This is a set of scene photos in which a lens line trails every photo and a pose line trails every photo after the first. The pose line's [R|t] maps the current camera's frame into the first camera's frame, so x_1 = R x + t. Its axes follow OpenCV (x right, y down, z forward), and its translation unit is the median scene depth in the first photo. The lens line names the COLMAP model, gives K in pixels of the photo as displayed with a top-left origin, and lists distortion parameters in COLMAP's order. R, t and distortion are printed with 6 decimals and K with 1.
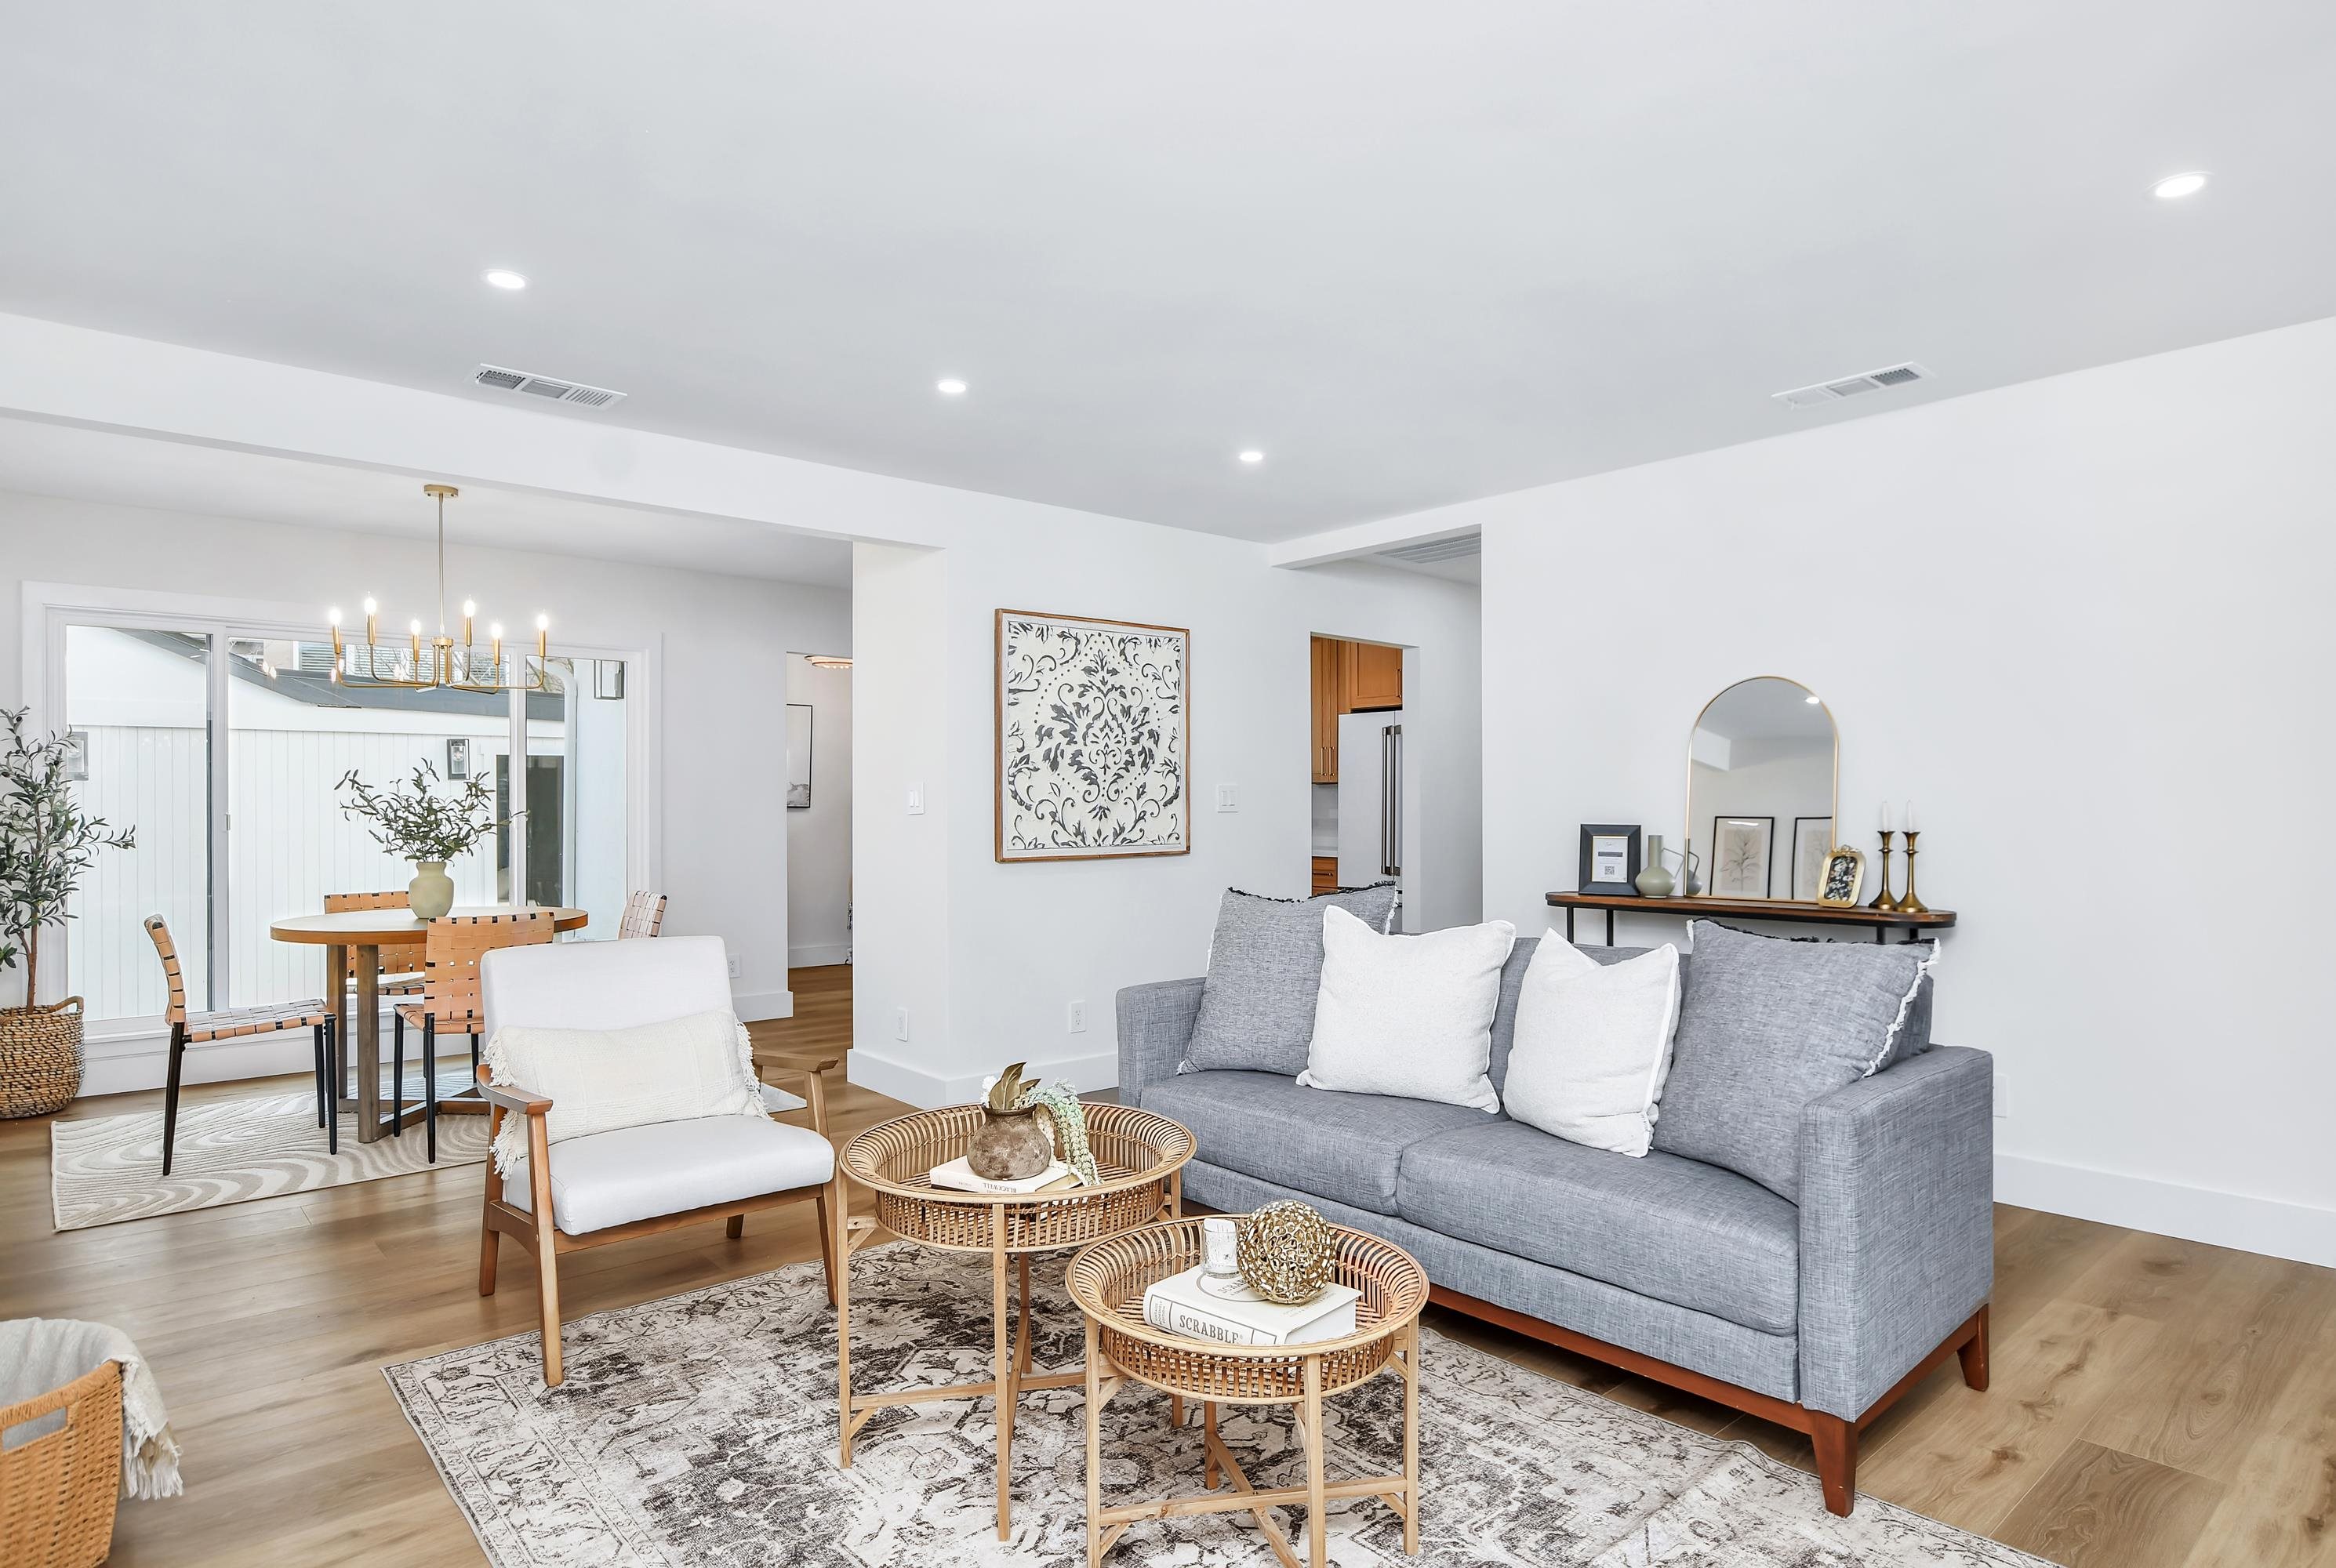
lens RADIAL K [[1304.7, 0, 1171.8], [0, 1304.7, 786.9], [0, 0, 1]] dist [-0.014912, 0.001450]
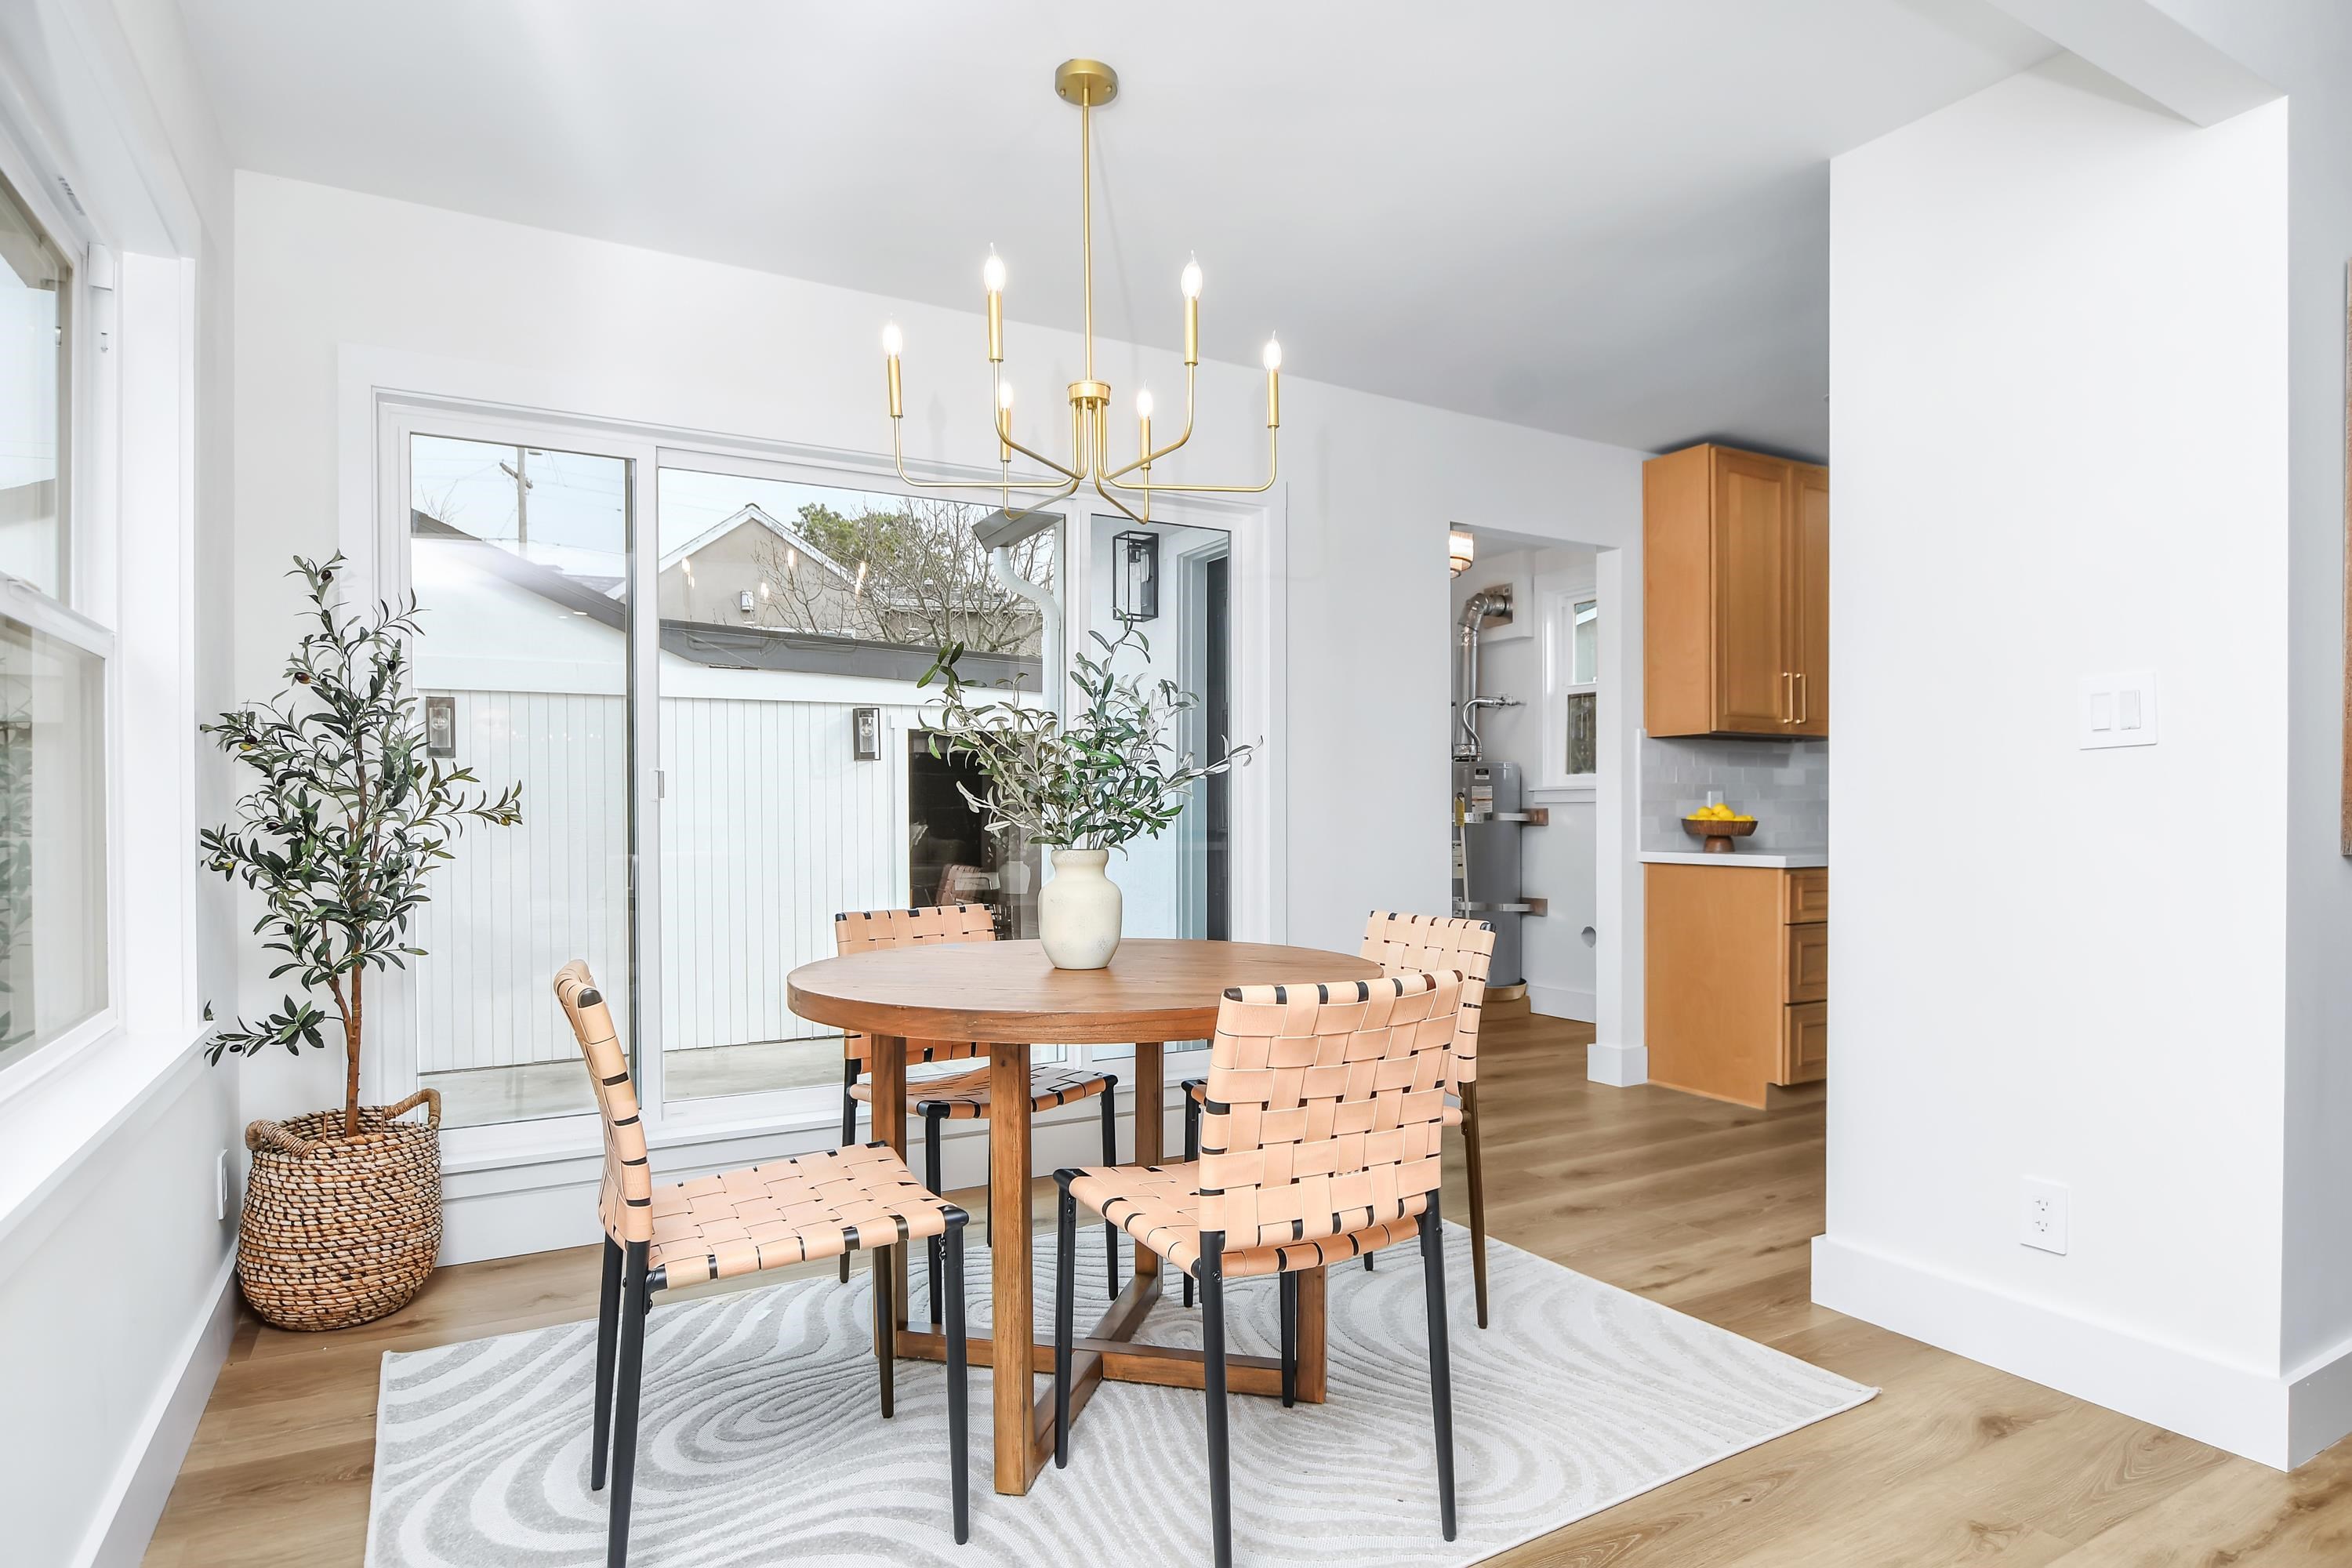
lens RADIAL K [[1290.6, 0, 1184.6], [0, 1290.6, 800.6], [0, 0, 1]] dist [-0.023994, 0.005512]
pose [[0.983152, -0.002810, -0.182769, -0.447676], [0.003200, 0.999993, 0.001842, 0.039025], [0.182762, -0.002395, 0.983154, 0.543366]]
